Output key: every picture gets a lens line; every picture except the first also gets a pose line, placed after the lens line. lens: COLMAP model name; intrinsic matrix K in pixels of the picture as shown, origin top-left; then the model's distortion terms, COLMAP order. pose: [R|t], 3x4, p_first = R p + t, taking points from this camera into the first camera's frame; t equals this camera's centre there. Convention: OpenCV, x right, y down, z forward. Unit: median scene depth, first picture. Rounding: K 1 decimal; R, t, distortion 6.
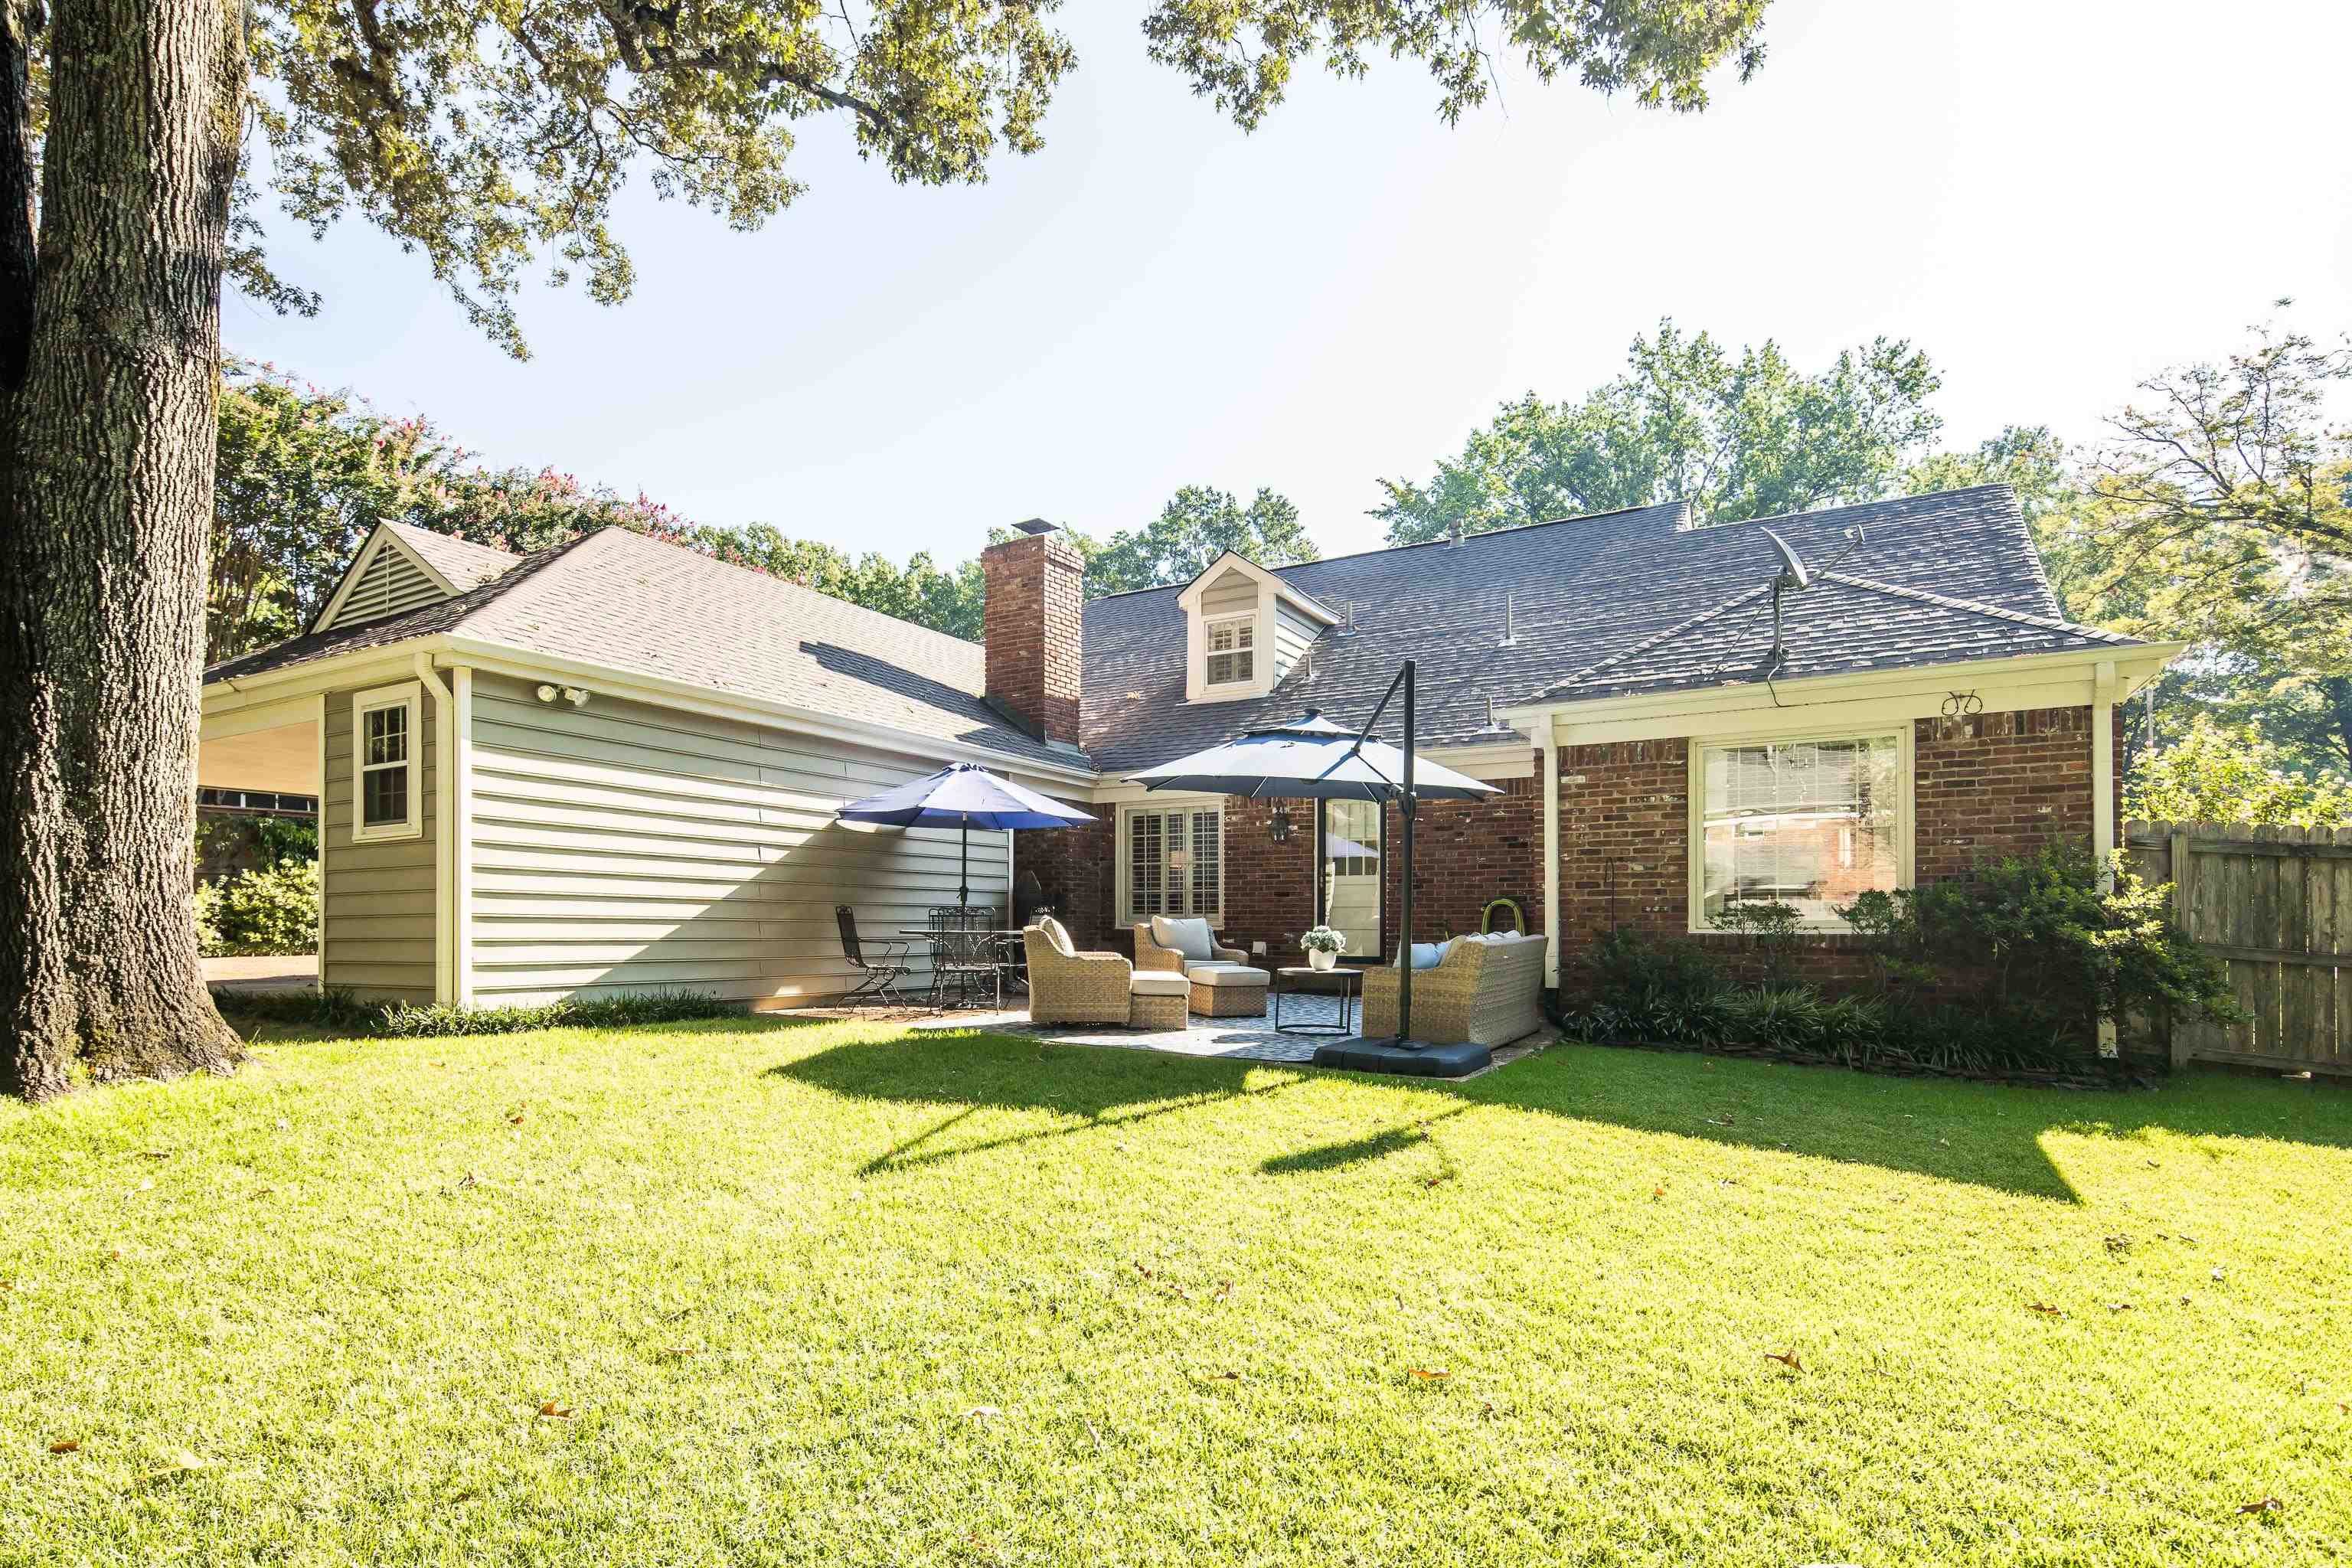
lens RADIAL K [[1153.7, 0, 1043.0], [0, 1153.7, 741.6], [0, 0, 1]] dist [0.000563, -0.000747]
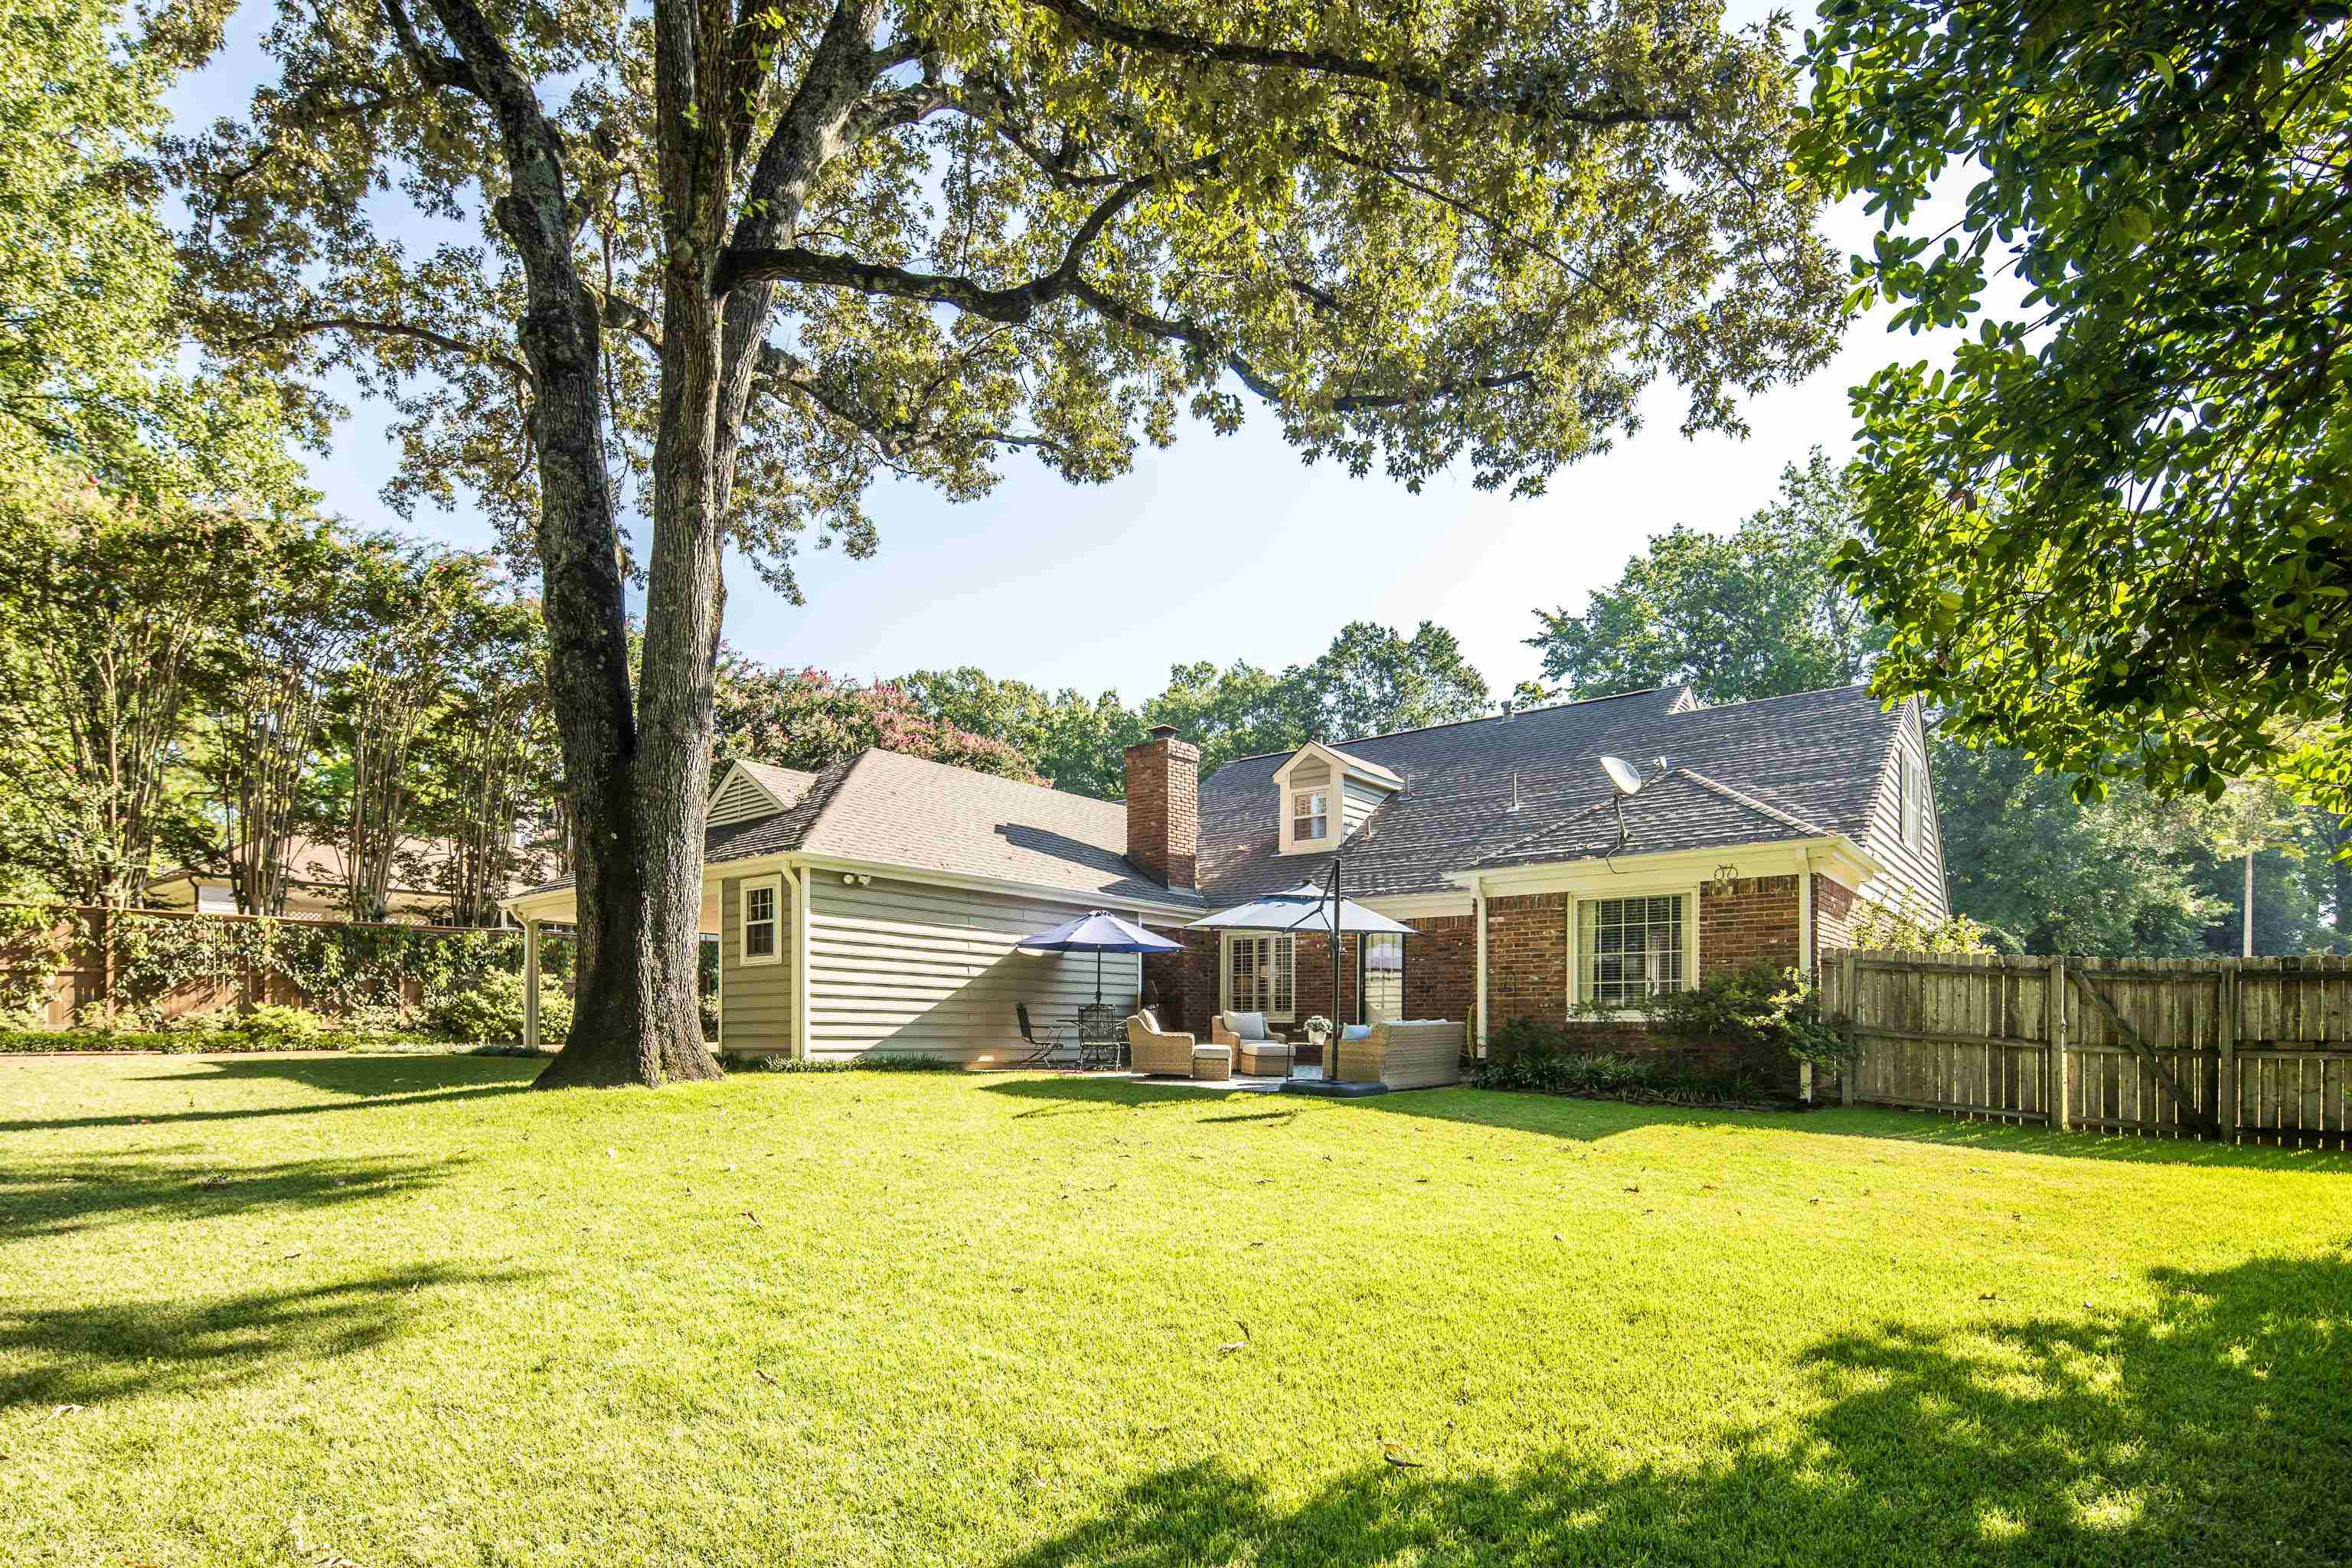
lens RADIAL K [[1138.1, 0, 1166.1], [0, 1138.1, 771.0], [0, 0, 1]] dist [0.001433, -0.000395]
pose [[0.997672, -0.014043, -0.066735, 0.106777], [0.009494, 0.997641, -0.067994, -0.053869], [0.067533, 0.067202, 0.995451, -0.446280]]
